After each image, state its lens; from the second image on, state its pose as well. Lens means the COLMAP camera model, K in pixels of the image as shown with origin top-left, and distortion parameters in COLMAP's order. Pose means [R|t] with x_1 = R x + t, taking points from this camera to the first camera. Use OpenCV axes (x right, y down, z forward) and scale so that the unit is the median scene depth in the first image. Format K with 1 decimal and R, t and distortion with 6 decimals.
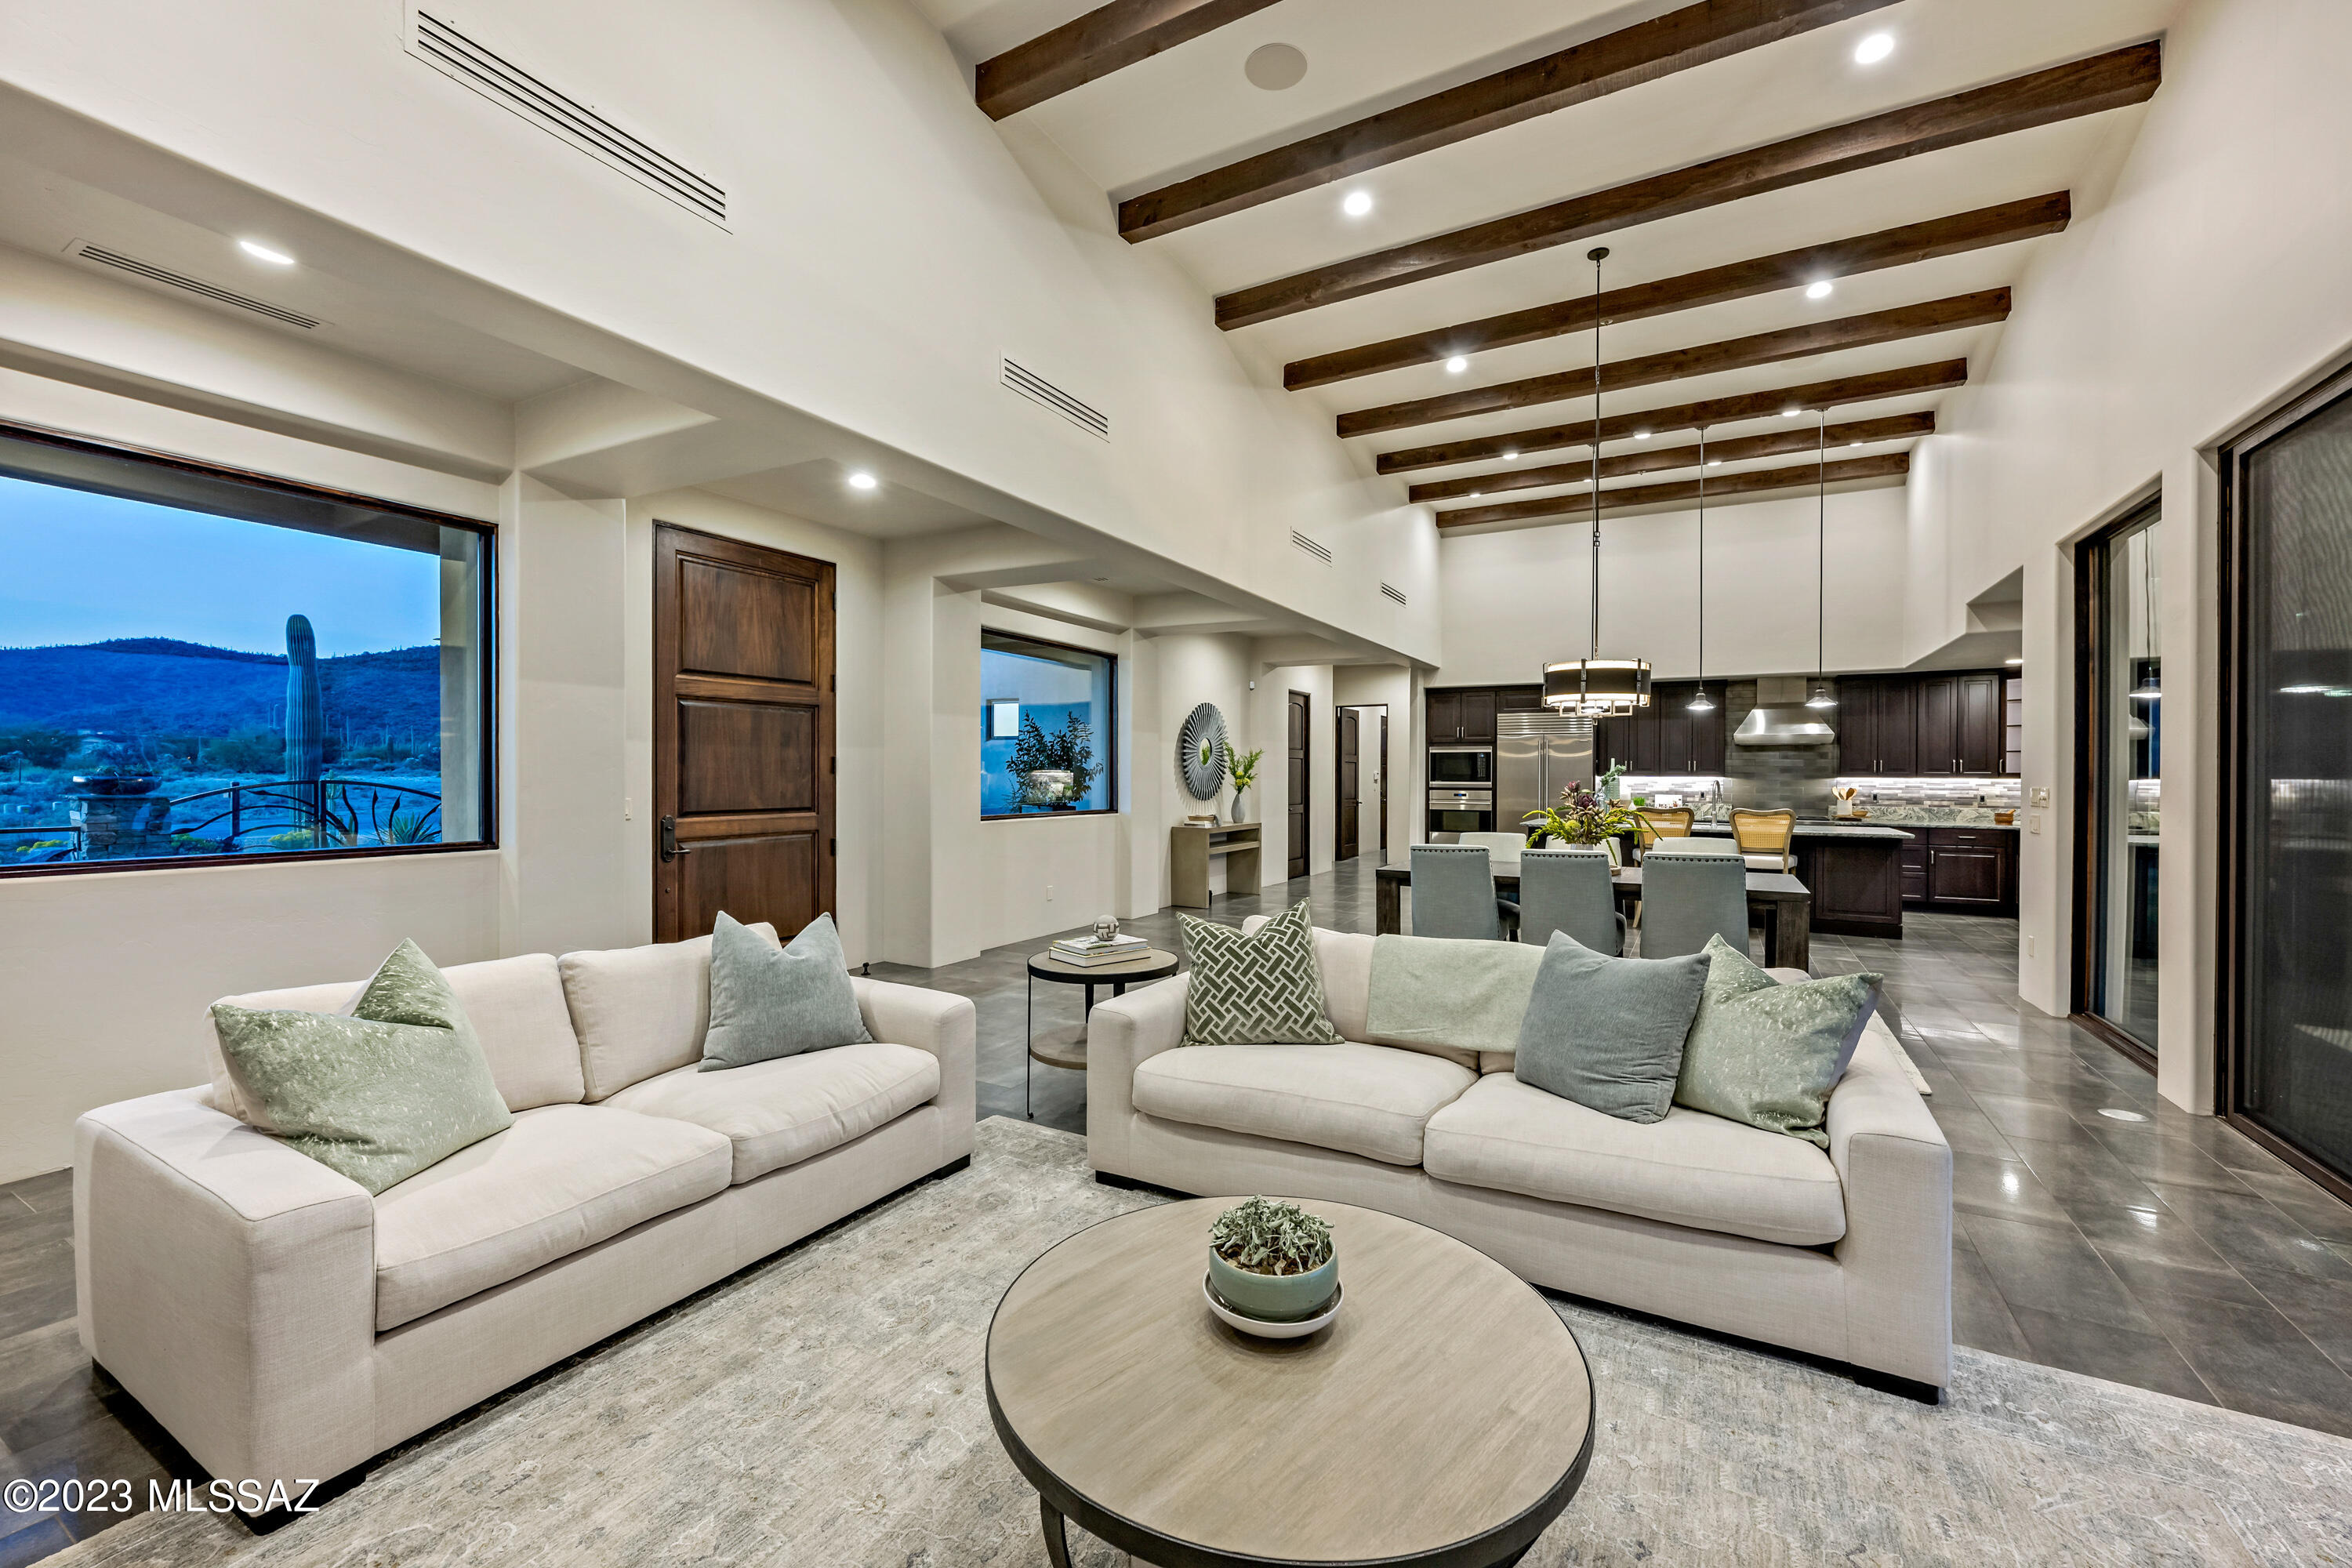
lens RADIAL K [[940.7, 0, 1176.0], [0, 940.7, 784.0], [0, 0, 1]] dist [-0.000765, -0.000103]
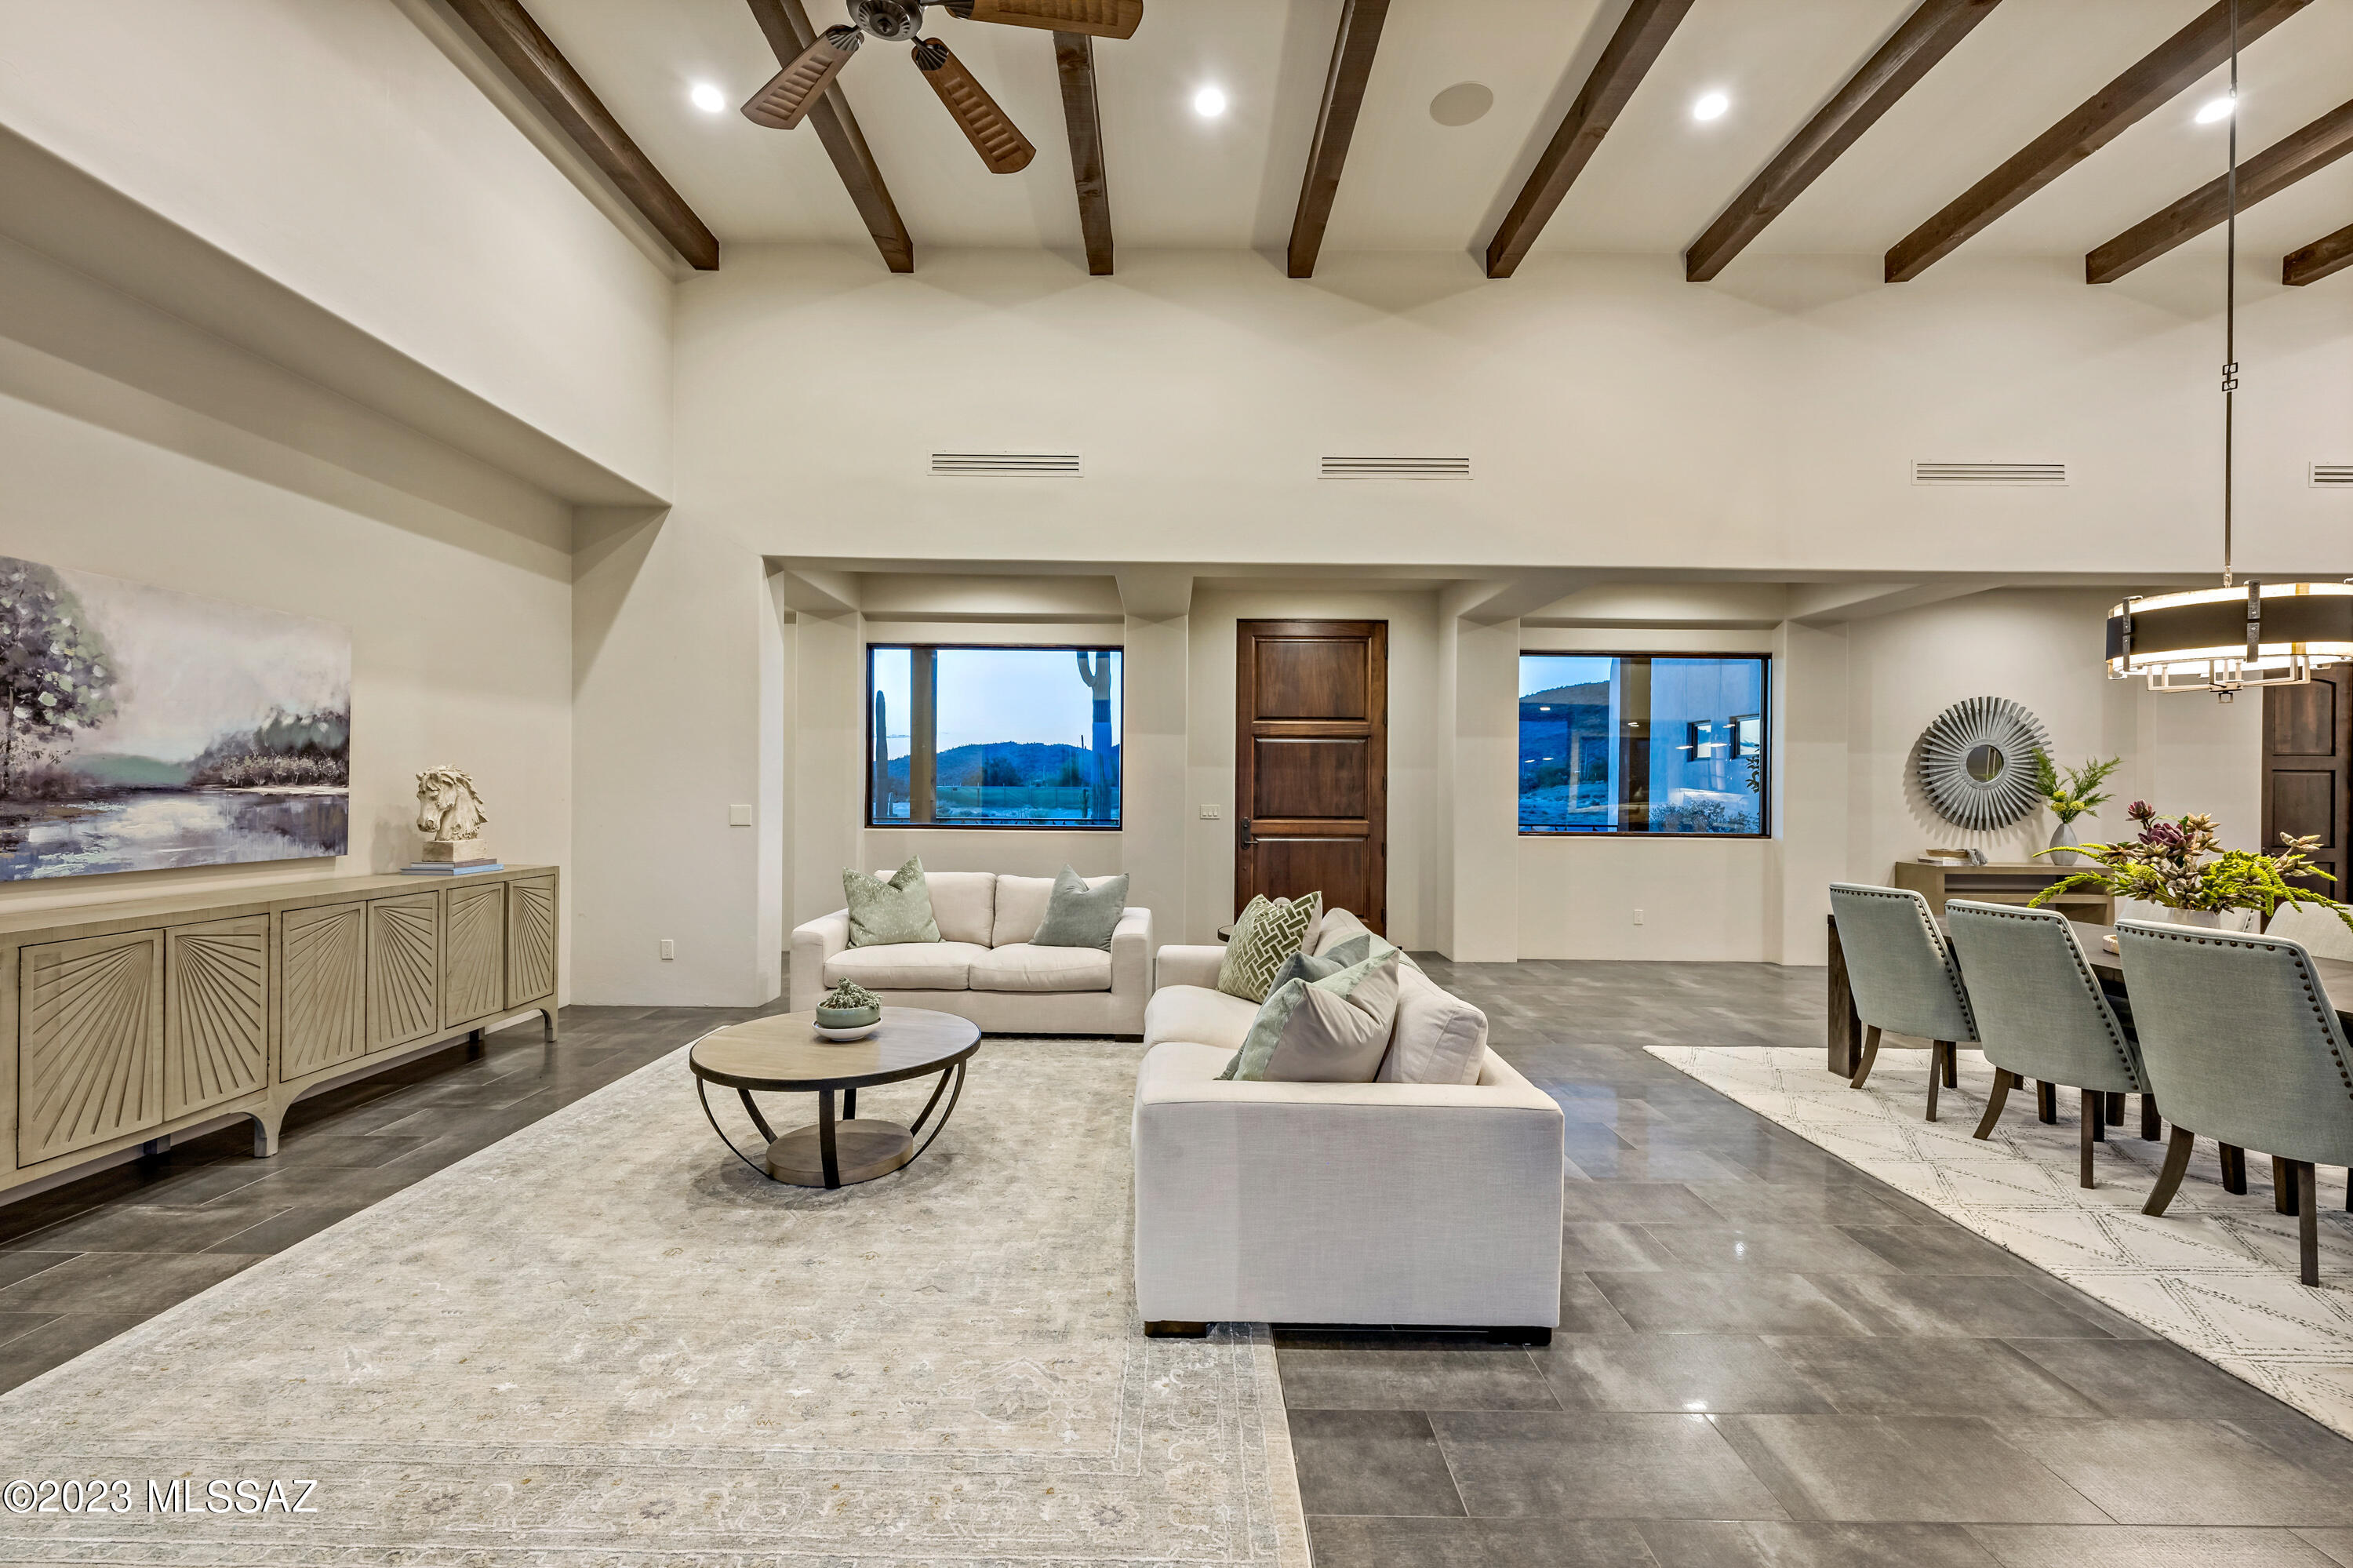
lens RADIAL K [[941.1, 0, 1176.5], [0, 941.1, 784.0], [0, 0, 1]] dist [-0.000765, -0.000103]
pose [[0.484490, -0.007002, -0.874769, 0.606022], [-0.016396, 0.999720, -0.017083, 0.007063], [0.874643, 0.022619, 0.484239, 0.168318]]
